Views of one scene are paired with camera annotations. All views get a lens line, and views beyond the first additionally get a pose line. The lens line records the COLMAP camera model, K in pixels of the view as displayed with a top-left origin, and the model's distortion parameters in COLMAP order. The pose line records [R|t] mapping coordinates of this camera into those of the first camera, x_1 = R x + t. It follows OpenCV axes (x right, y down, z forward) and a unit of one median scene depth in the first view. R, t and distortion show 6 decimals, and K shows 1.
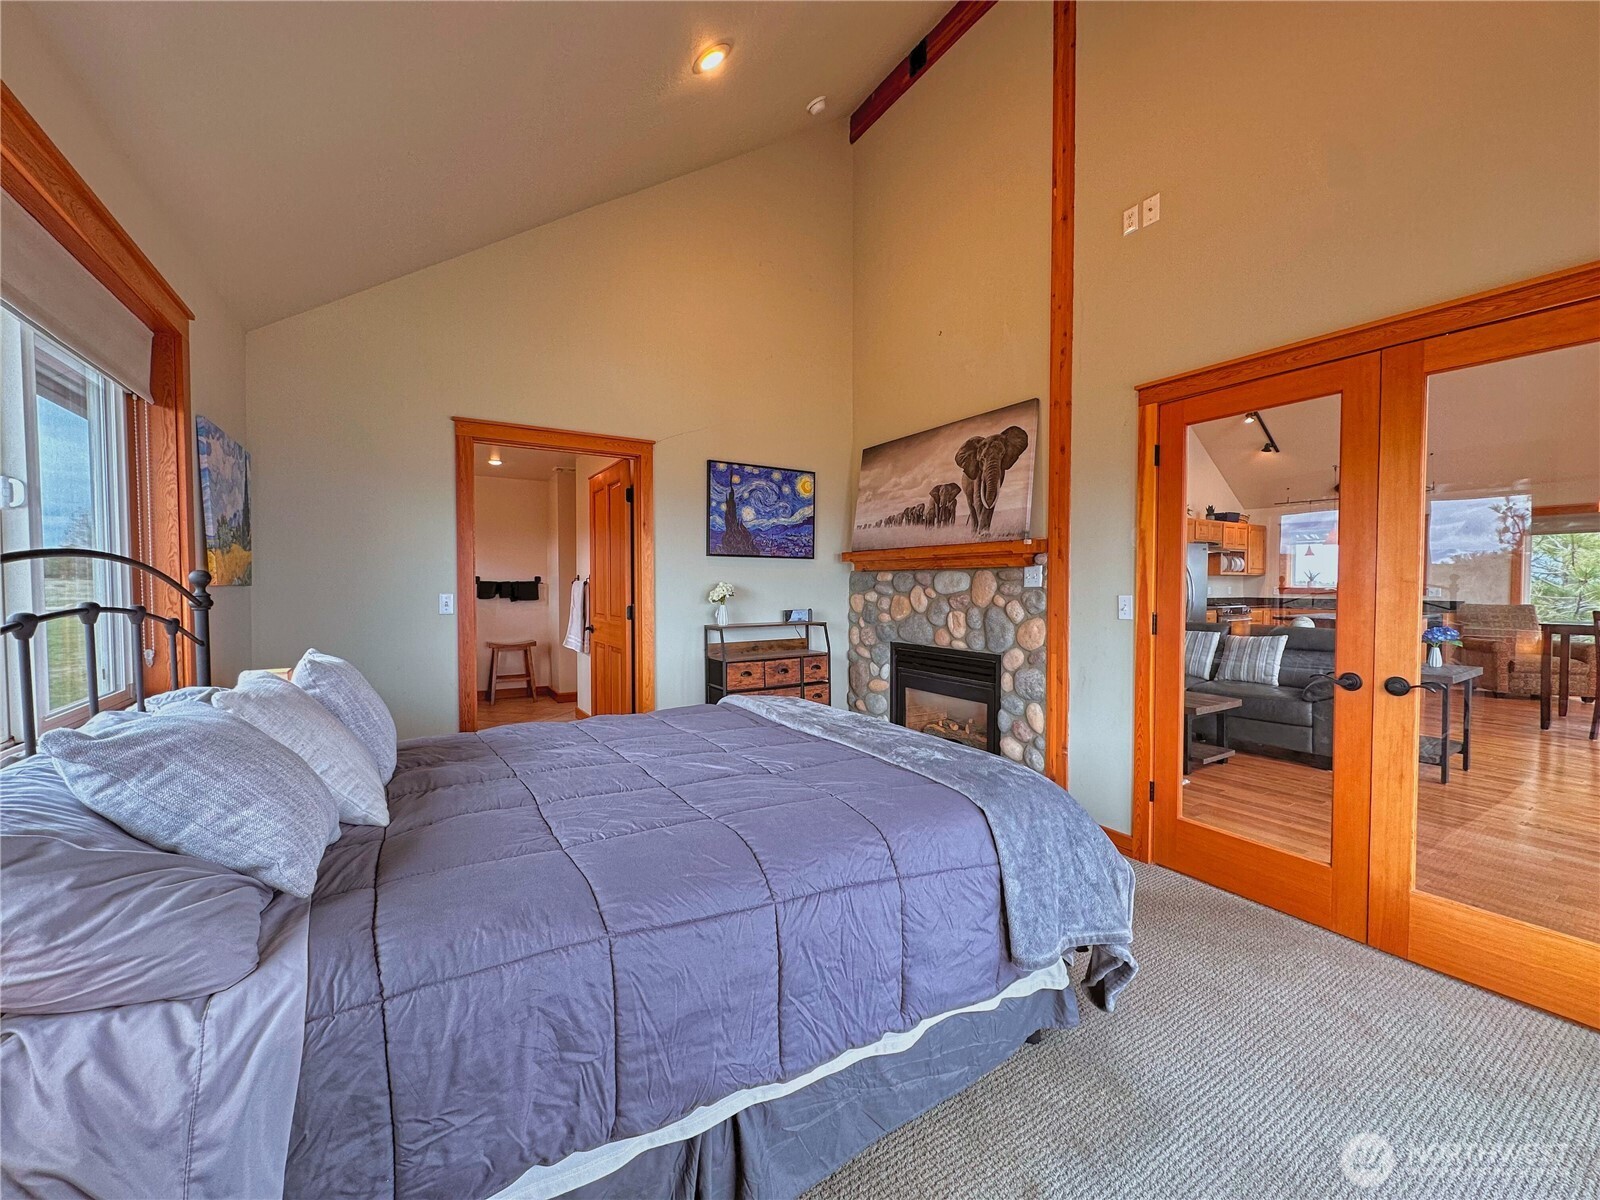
lens RADIAL K [[633.5, 0, 810.0], [0, 633.5, 600.8], [0, 0, 1]] dist [-0.001218, 0.000151]
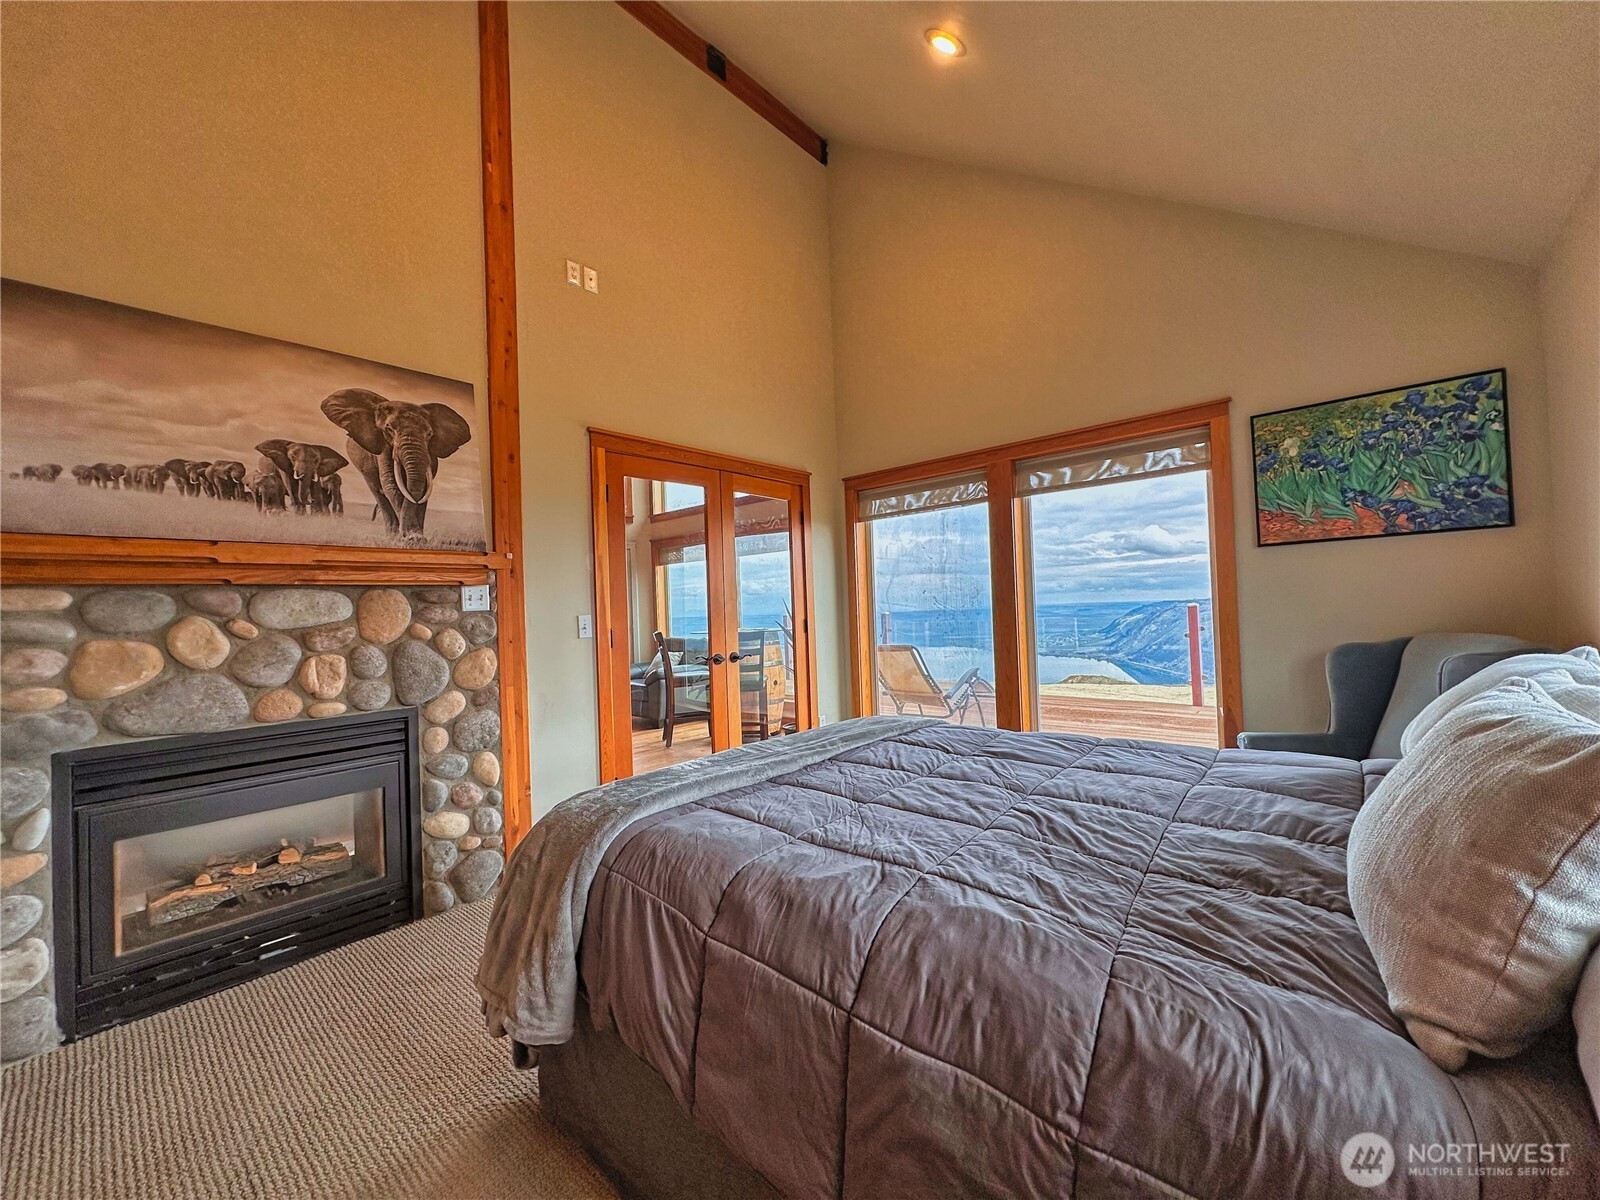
lens RADIAL K [[633.5, 0, 799.8], [0, 633.5, 602.3], [0, 0, 1]] dist [-0.001218, 0.000151]
pose [[-0.276622, 0.019529, 0.960780, -0.514694], [0.063247, 0.997996, -0.002075, -0.004386], [-0.958895, 0.060193, -0.277303, 0.770808]]
